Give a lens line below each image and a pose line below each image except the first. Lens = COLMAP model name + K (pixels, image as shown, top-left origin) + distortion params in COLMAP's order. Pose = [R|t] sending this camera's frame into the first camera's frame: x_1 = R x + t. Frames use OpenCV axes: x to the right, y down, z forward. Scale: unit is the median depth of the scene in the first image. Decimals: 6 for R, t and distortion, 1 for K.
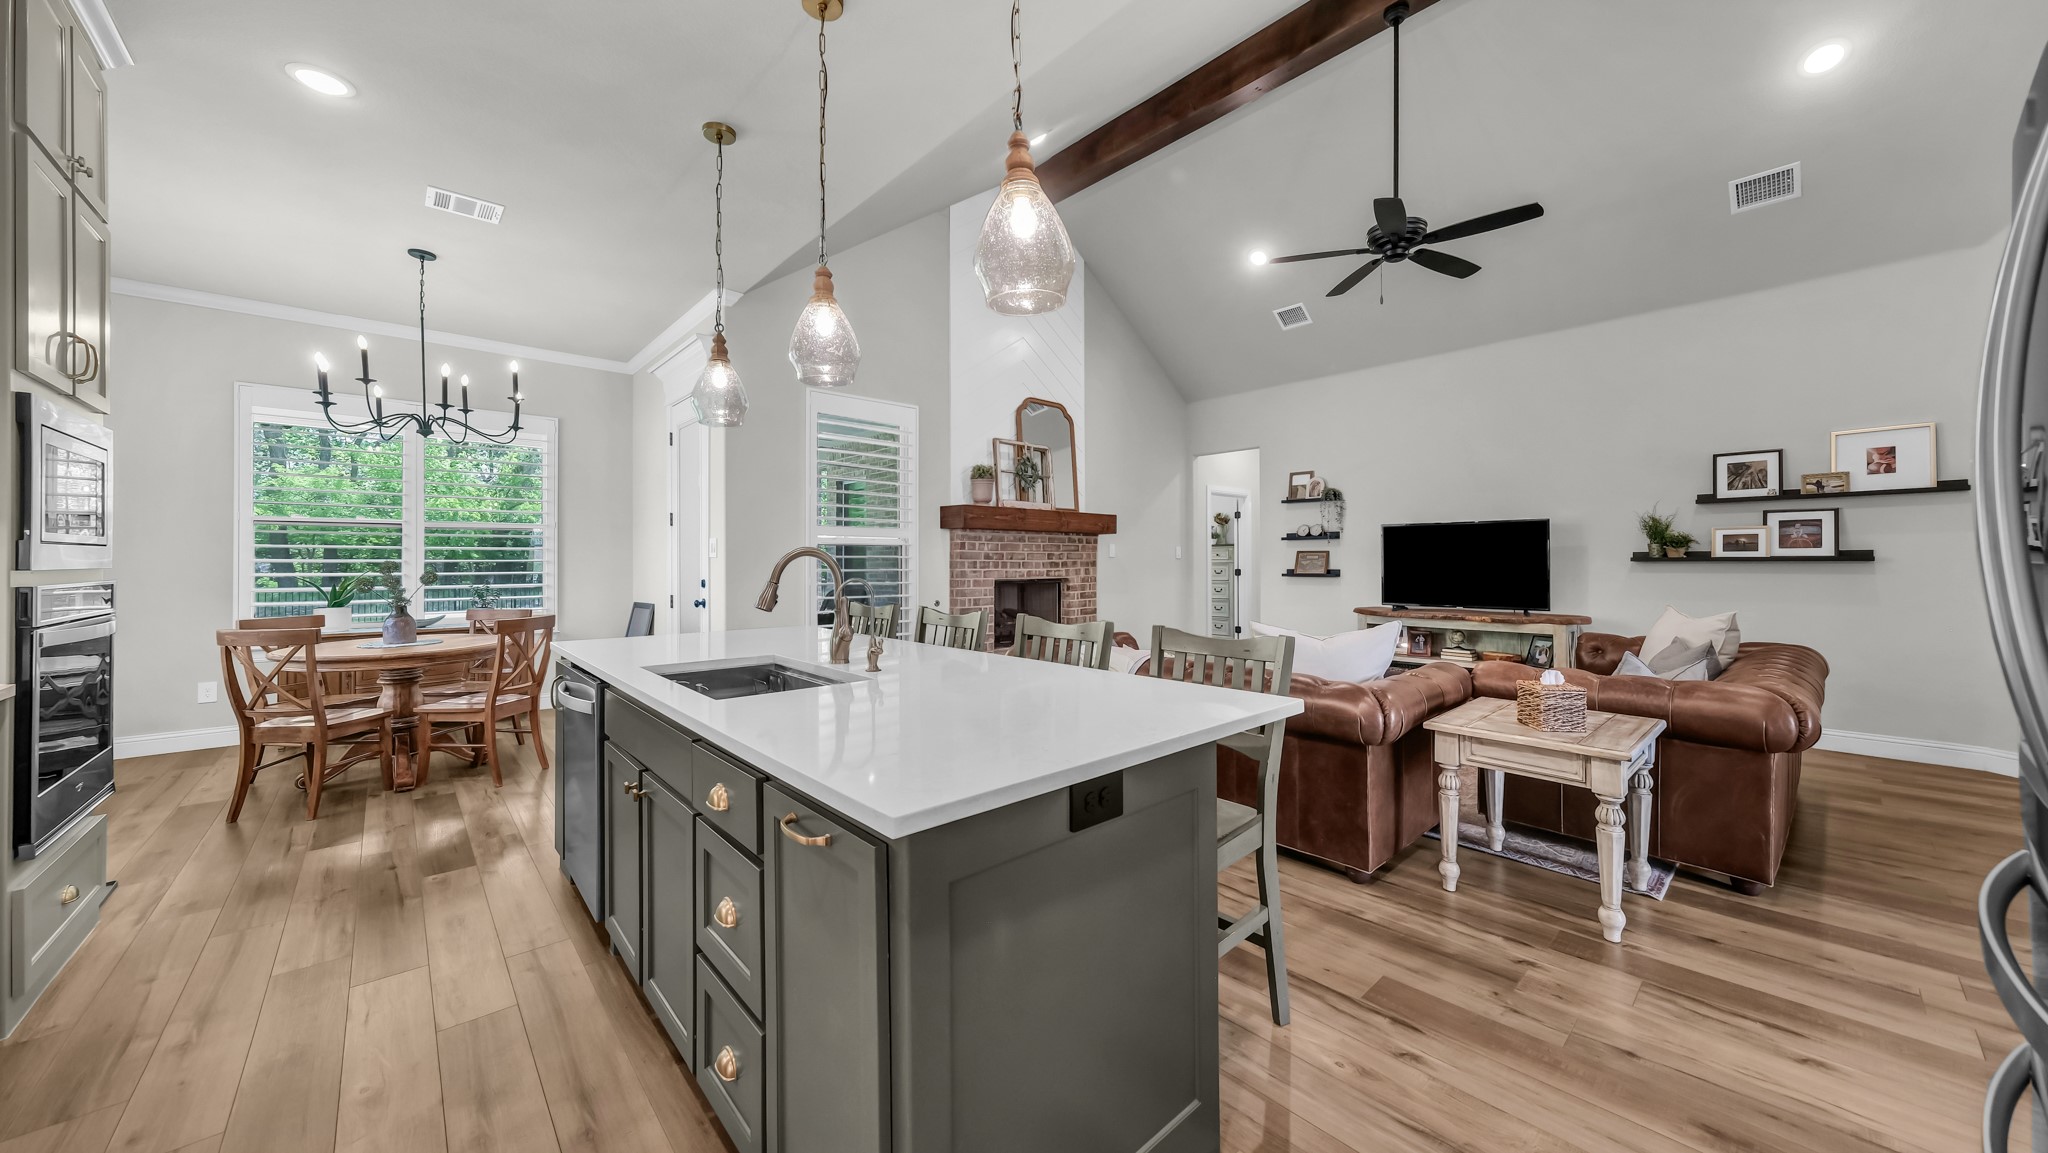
lens RADIAL K [[706.8, 0, 1012.5], [0, 706.8, 556.0], [0, 0, 1]] dist [-0.002705, 0.003443]
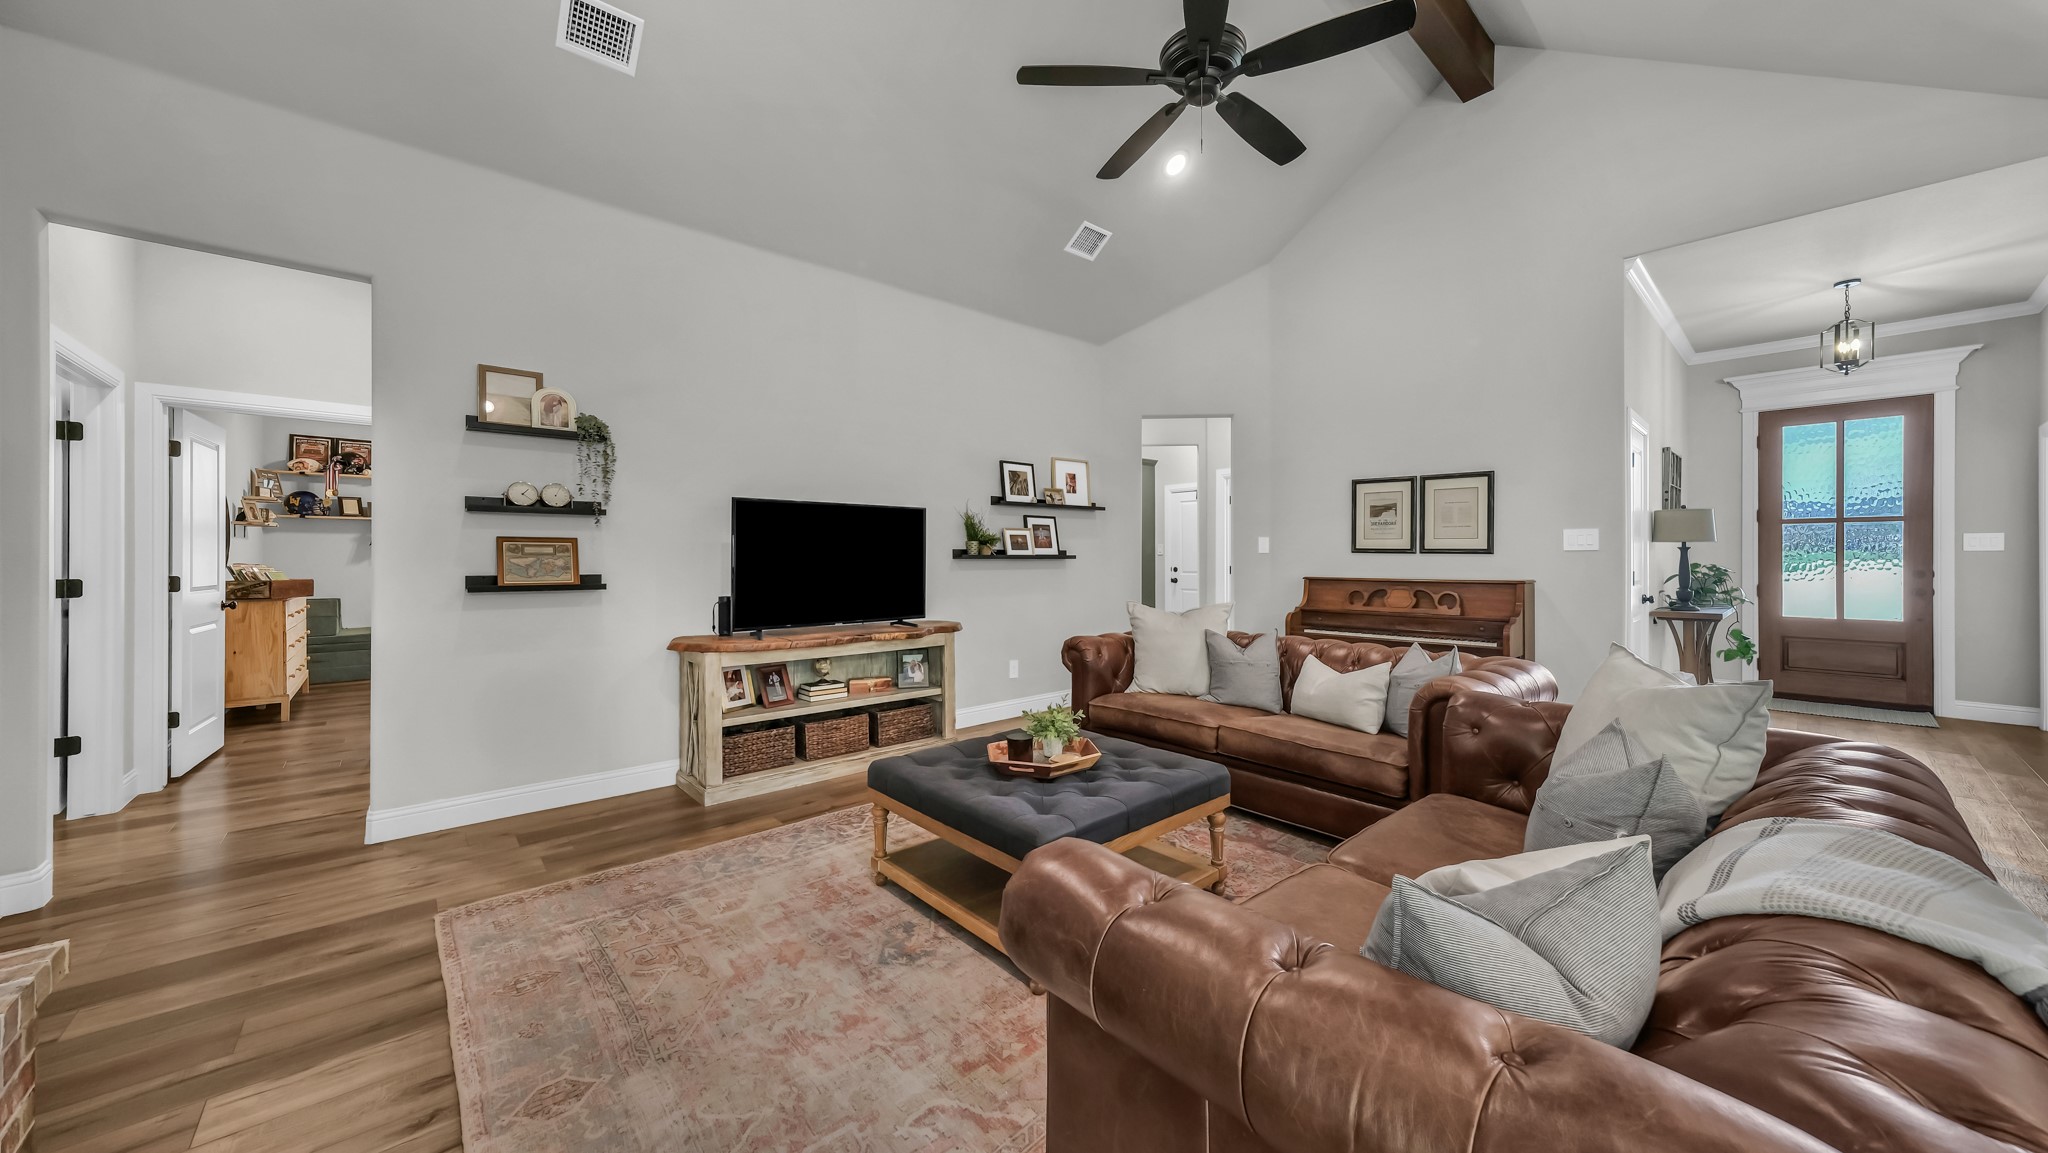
lens RADIAL K [[703.8, 0, 1030.3], [0, 703.8, 556.2], [0, 0, 1]] dist [-0.001798, 0.003918]
pose [[-0.005479, 0.005025, 0.999972, -0.078919], [-0.005994, 0.999969, -0.005058, 0.007671], [-0.999967, -0.006022, -0.005449, 0.876493]]
